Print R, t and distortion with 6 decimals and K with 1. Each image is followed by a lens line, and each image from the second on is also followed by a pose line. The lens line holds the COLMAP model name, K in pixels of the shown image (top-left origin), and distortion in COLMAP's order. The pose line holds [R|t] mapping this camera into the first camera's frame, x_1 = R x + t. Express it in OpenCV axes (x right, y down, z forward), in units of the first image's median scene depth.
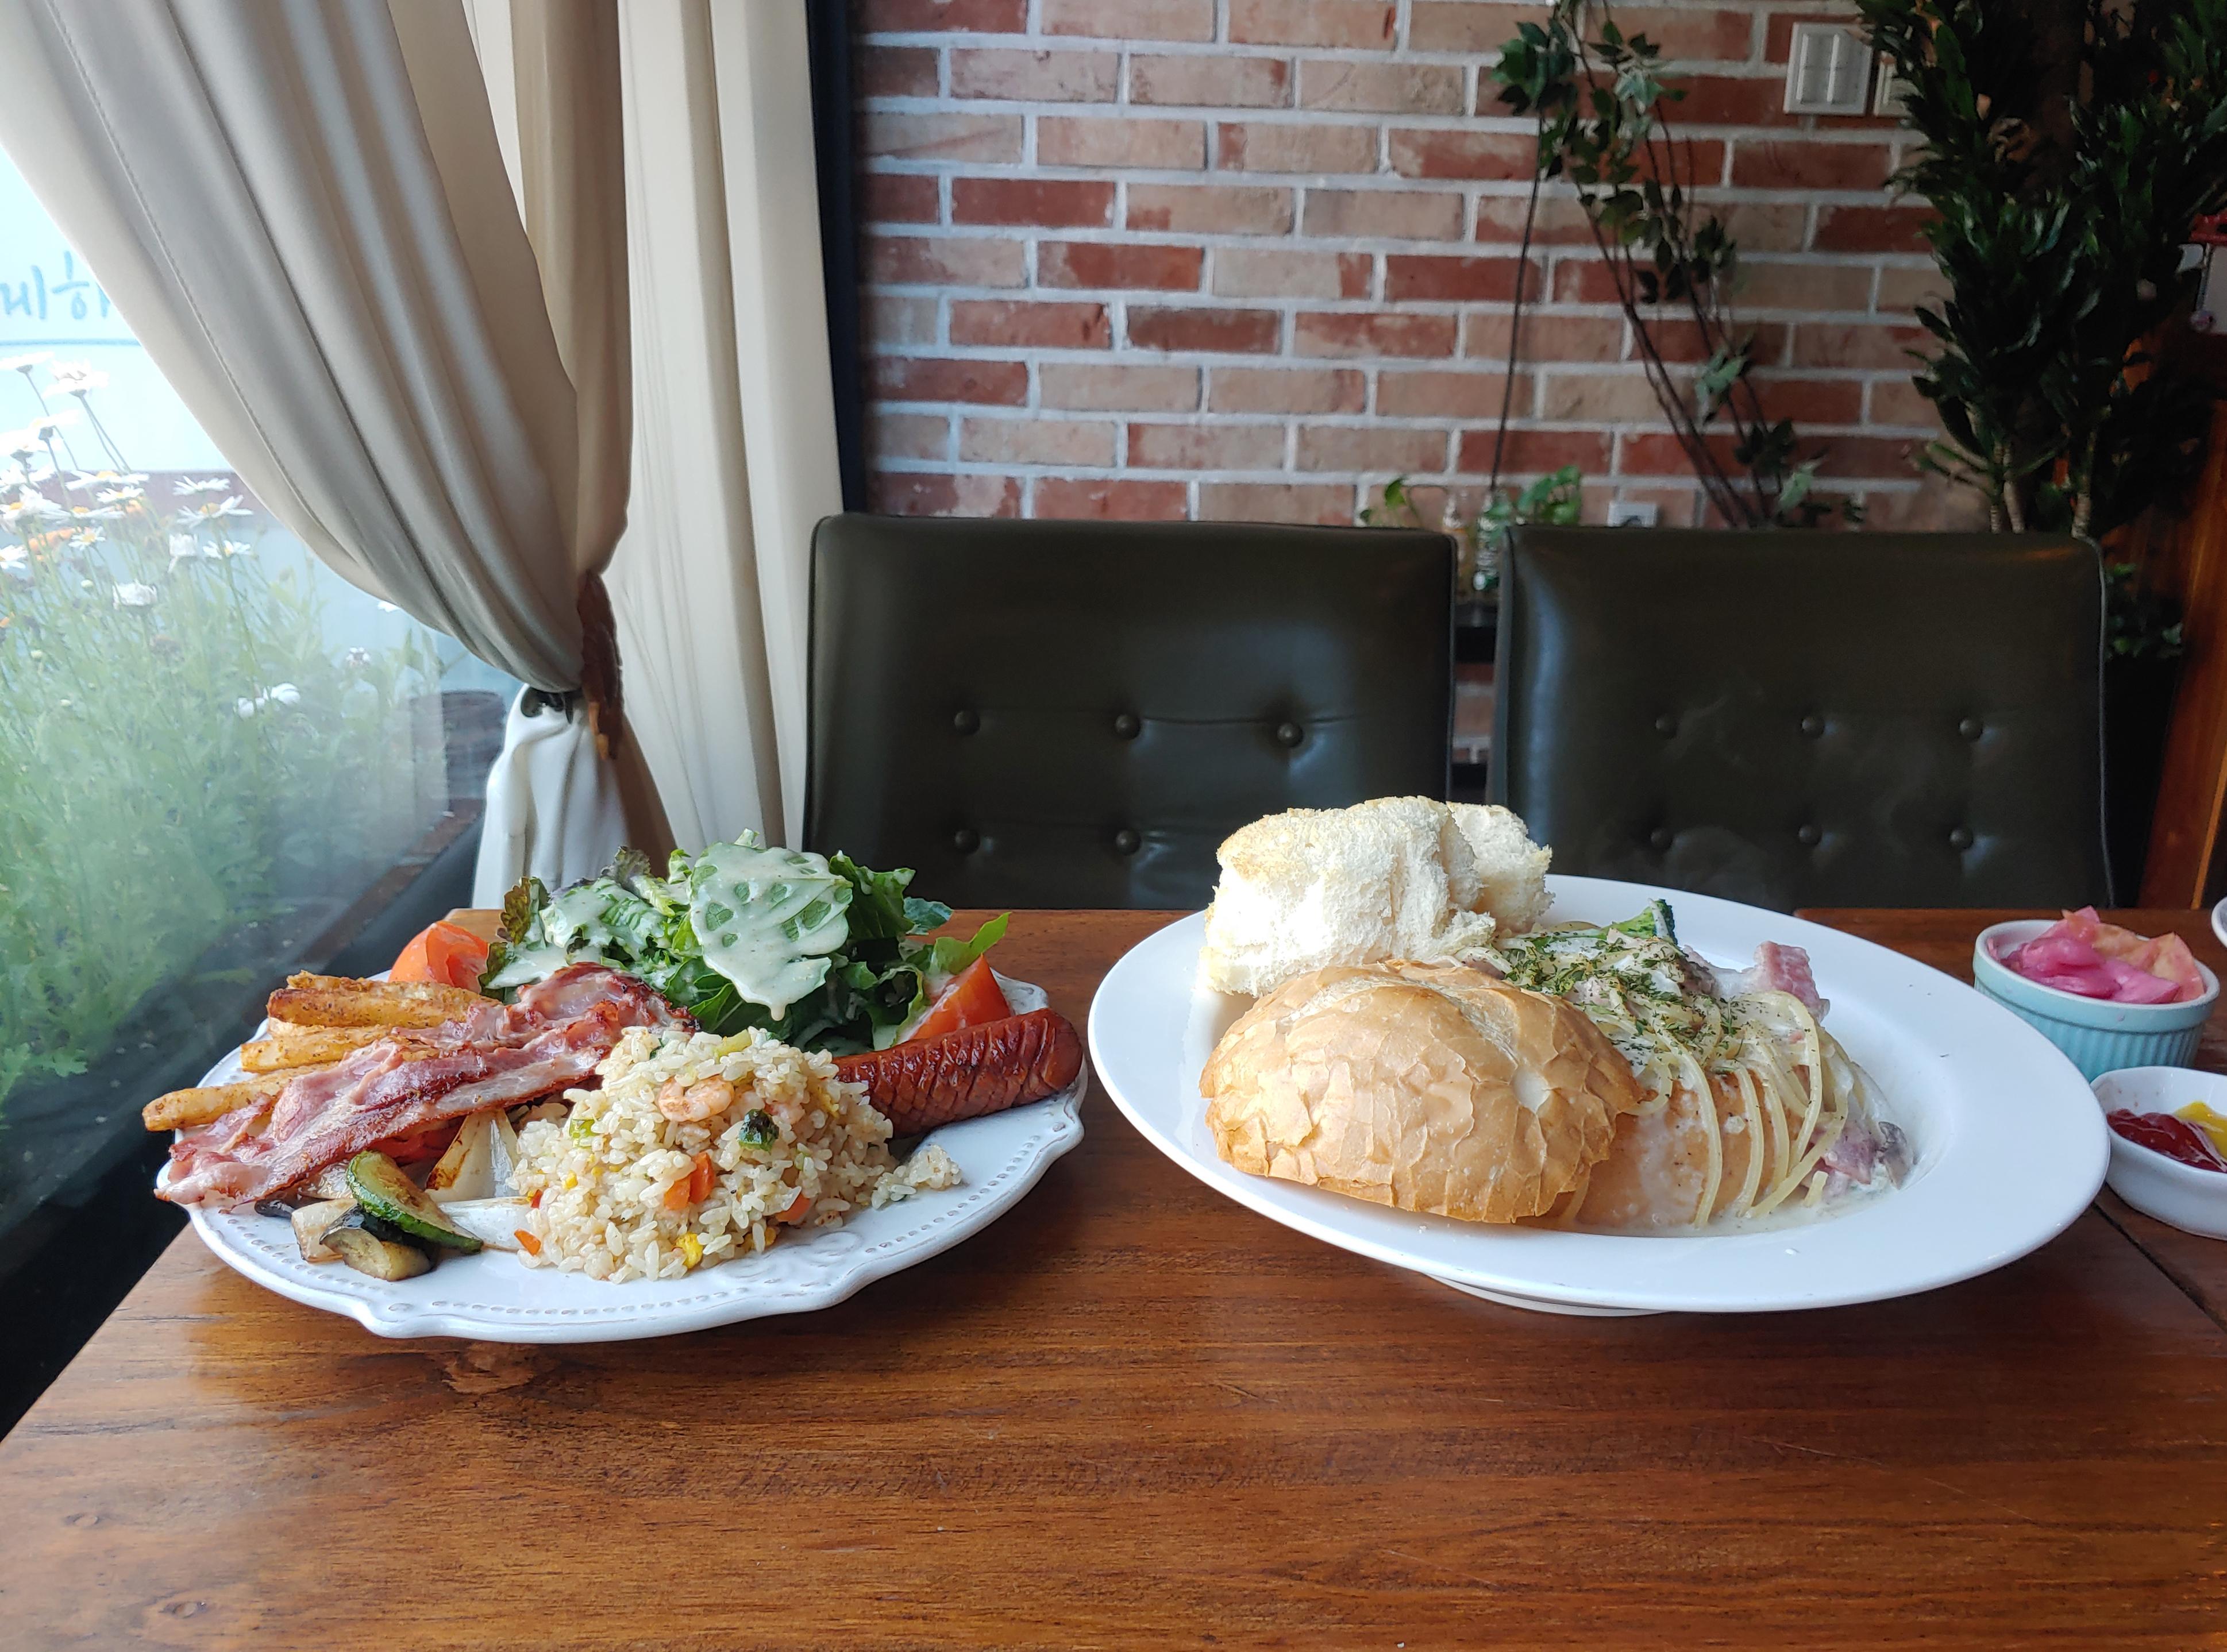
lens RADIAL K [[1721.9, 0, 1117.0], [0, 1721.9, 815.5], [0, 0, 1]] dist [-0.017359, 0.016050]
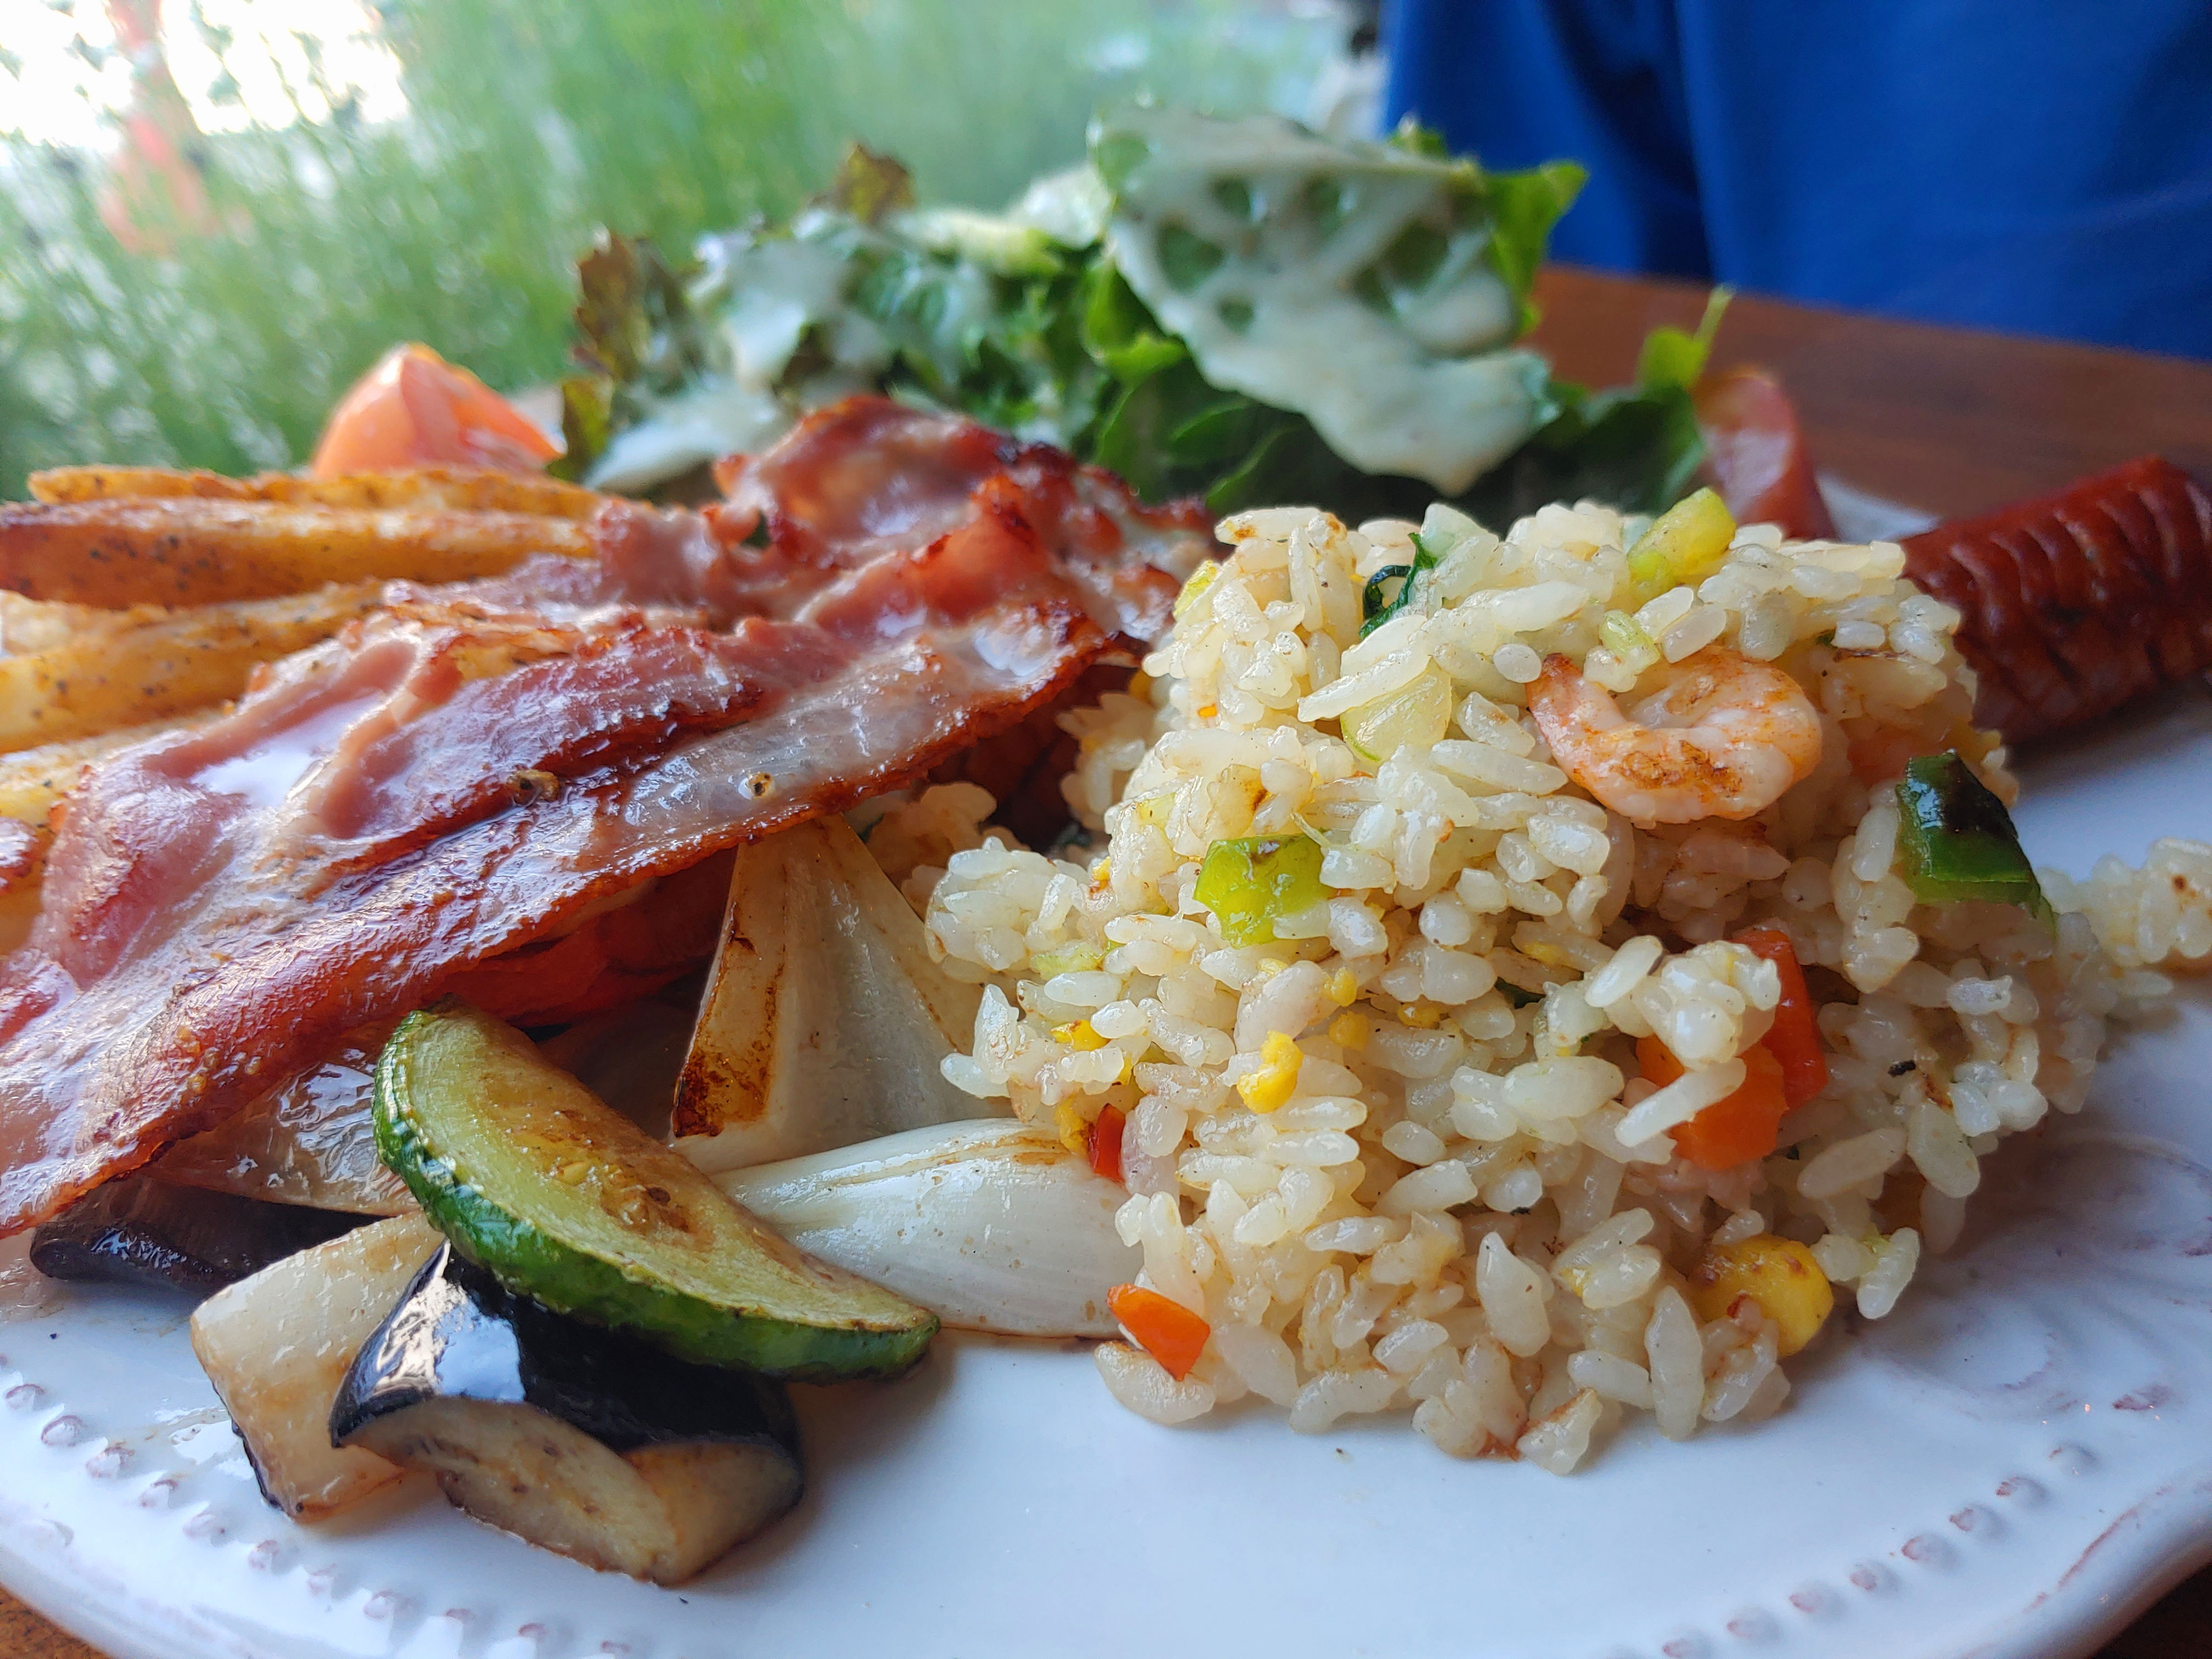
lens RADIAL K [[1710.5, 0, 1102.2], [0, 1710.5, 832.3], [0, 0, 1]] dist [-0.017359, 0.016050]
pose [[0.994183, -0.077084, 0.075224, -0.359296], [0.056860, 0.968792, 0.241263, 0.112348], [-0.091474, -0.235583, 0.967540, 0.759148]]
